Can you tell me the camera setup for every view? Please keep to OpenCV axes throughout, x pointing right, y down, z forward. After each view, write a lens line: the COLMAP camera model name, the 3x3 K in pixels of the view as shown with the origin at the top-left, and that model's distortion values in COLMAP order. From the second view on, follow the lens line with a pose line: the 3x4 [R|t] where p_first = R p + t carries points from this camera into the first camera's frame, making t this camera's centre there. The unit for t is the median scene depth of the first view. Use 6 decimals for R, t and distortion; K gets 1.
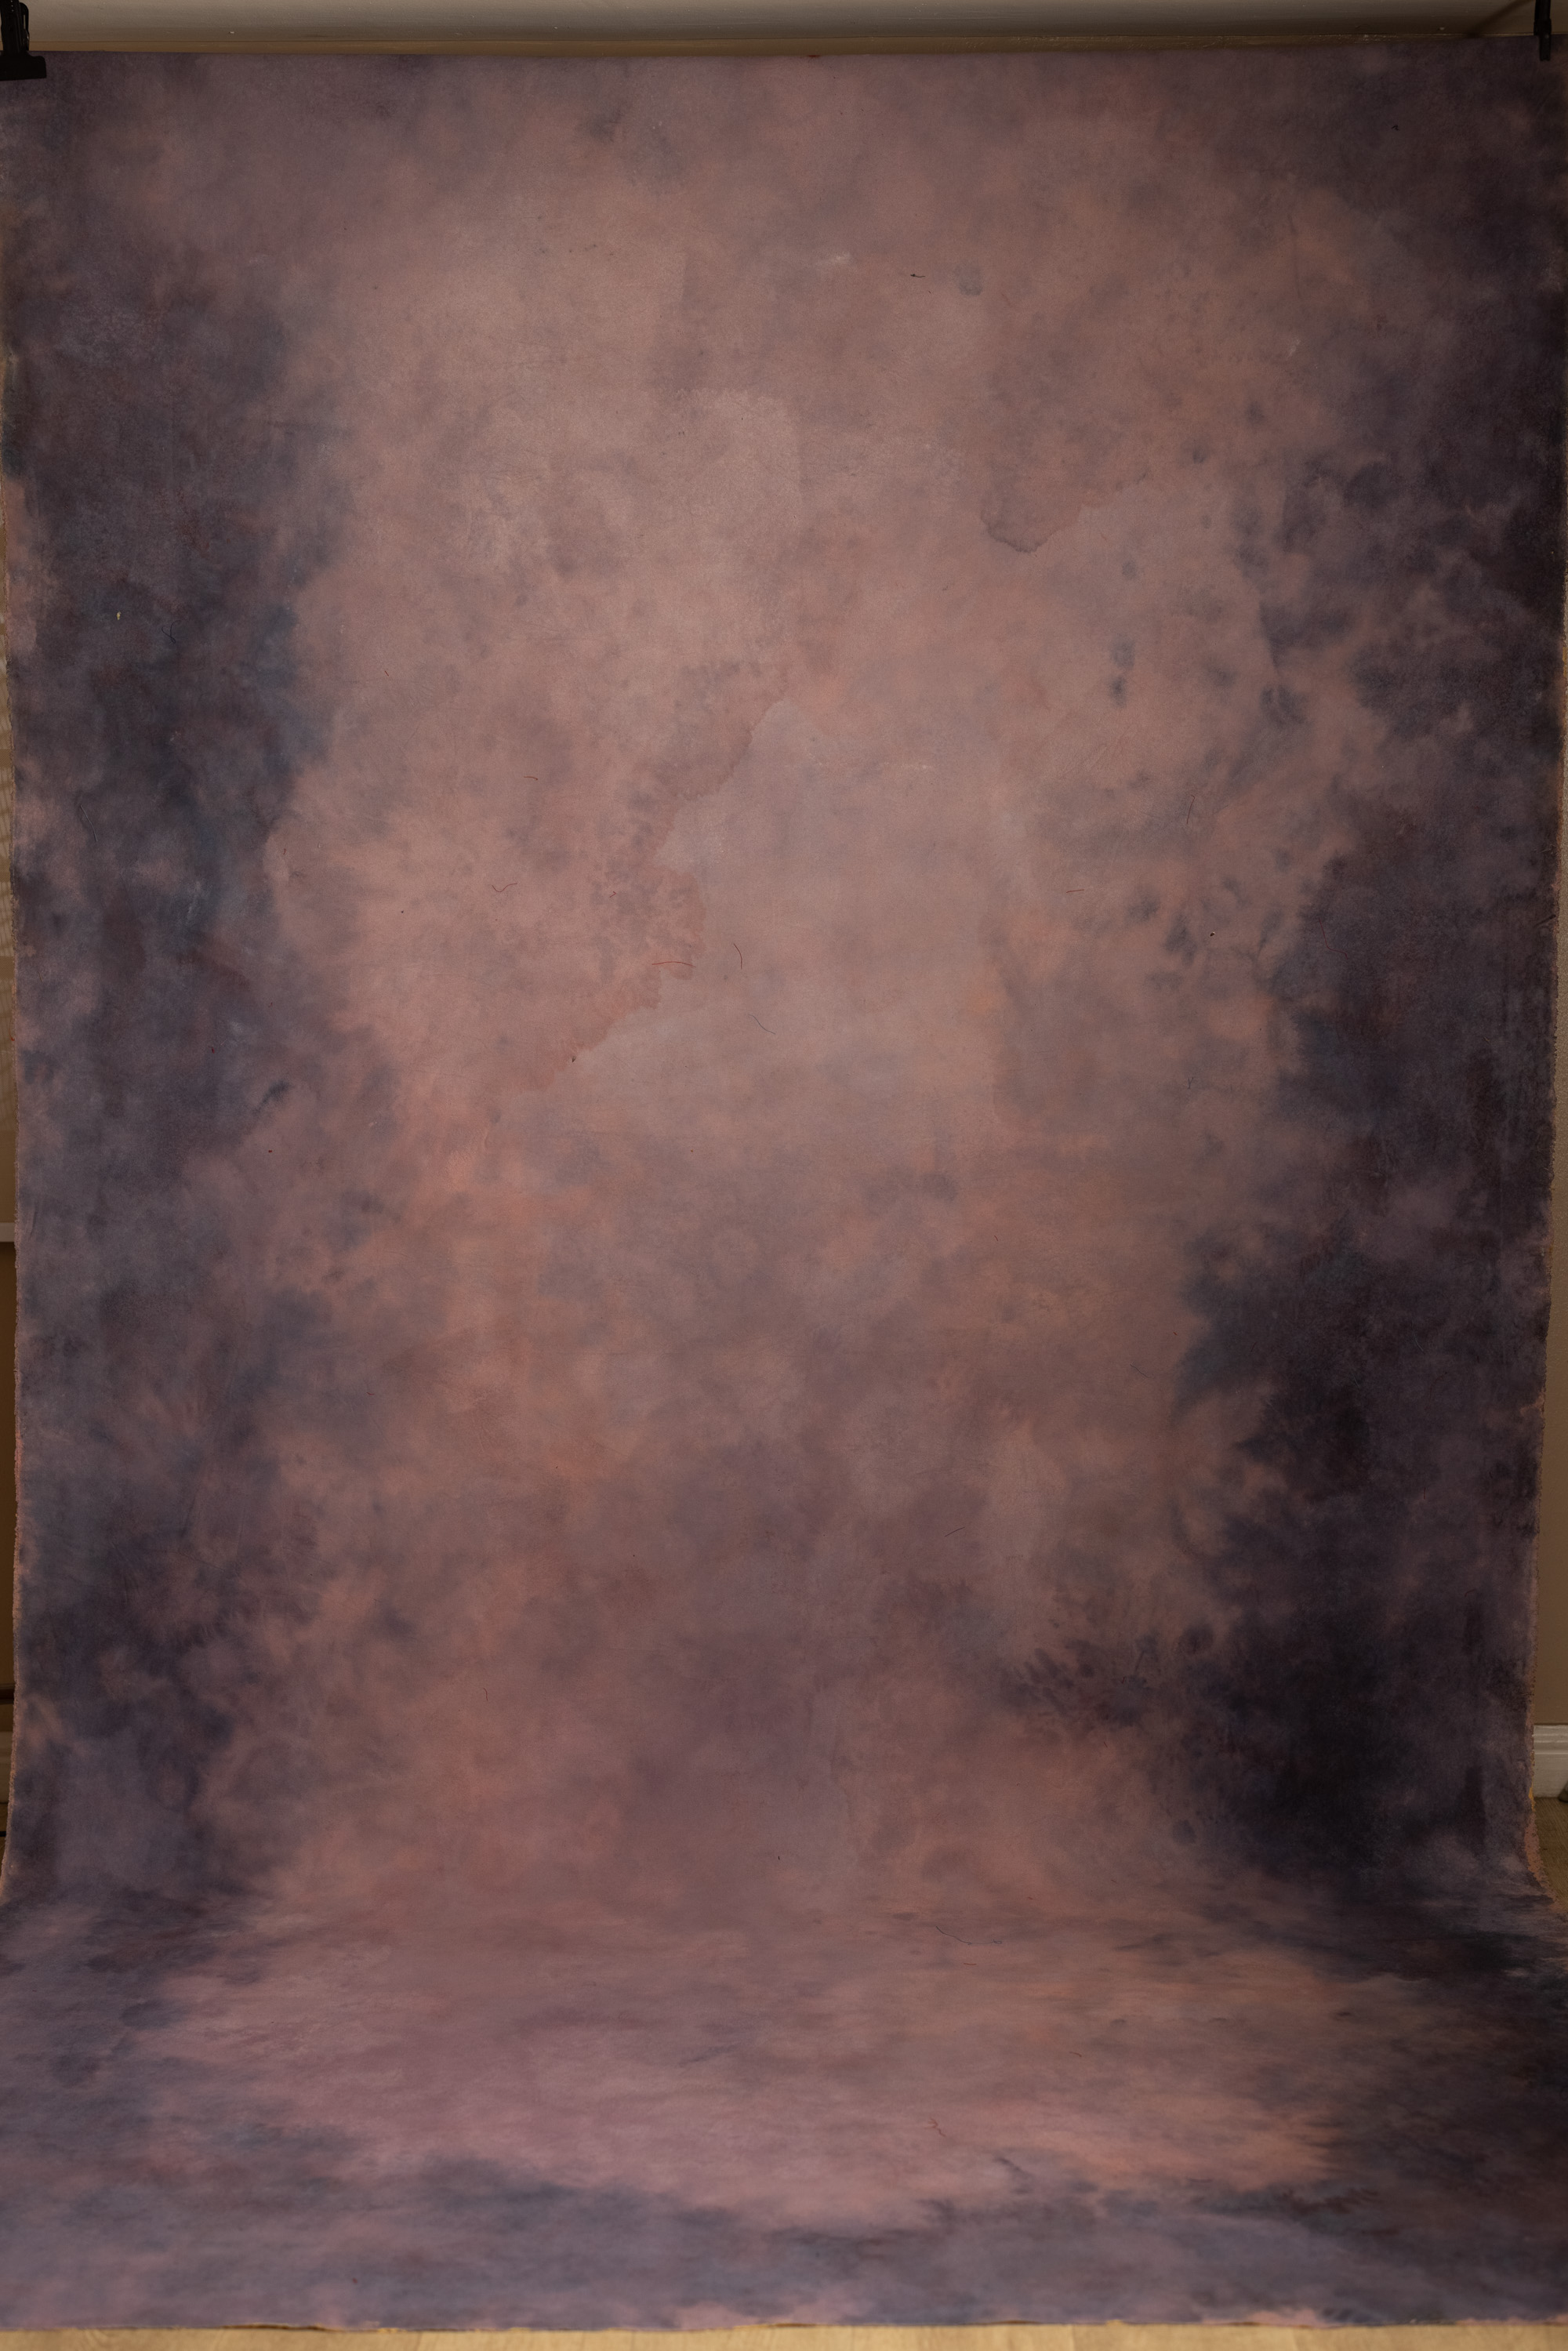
lens RADIAL K [[3372.9, 0, 784.0], [0, 3372.9, 1175.5], [0, 0, 1]] dist [0.022003, -0.041804]
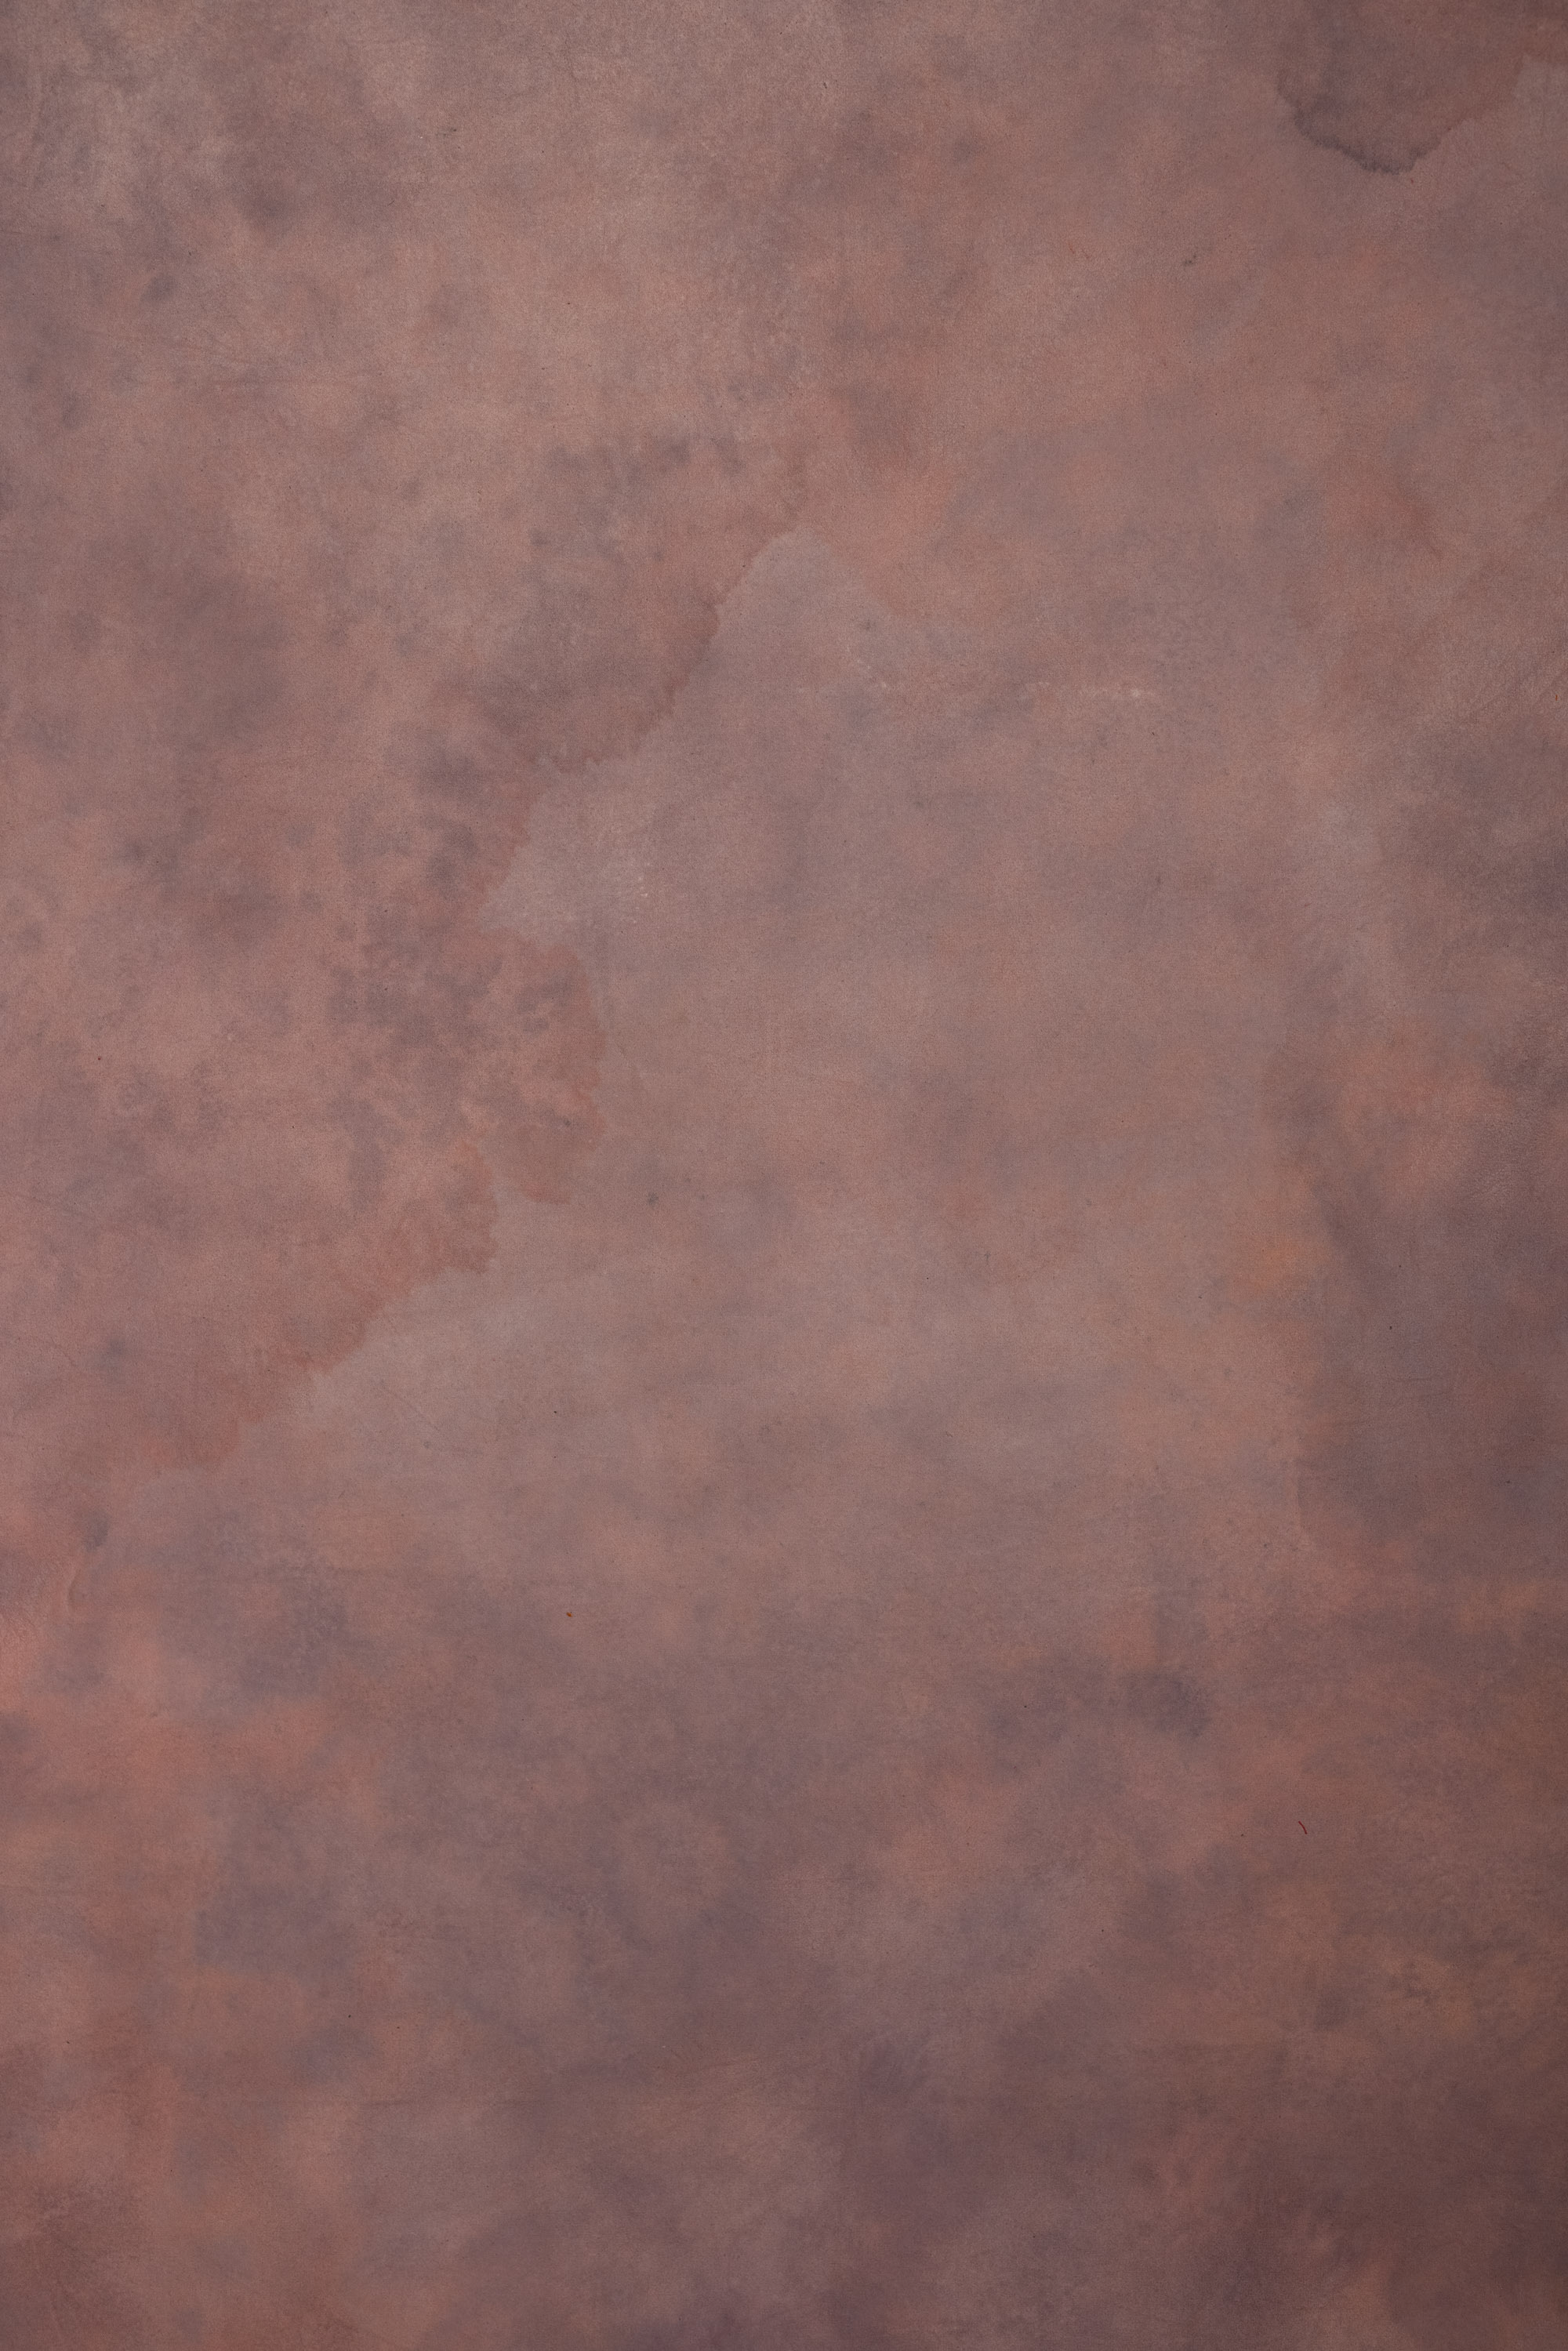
lens RADIAL K [[3372.9, 0, 784.0], [0, 3372.9, 1175.5], [0, 0, 1]] dist [0.022003, -0.041804]
pose [[0.999206, 0.002360, 0.039784, -0.017704], [-0.000334, 0.998706, -0.050862, -0.040575], [-0.039853, 0.050808, 0.997913, 0.586806]]
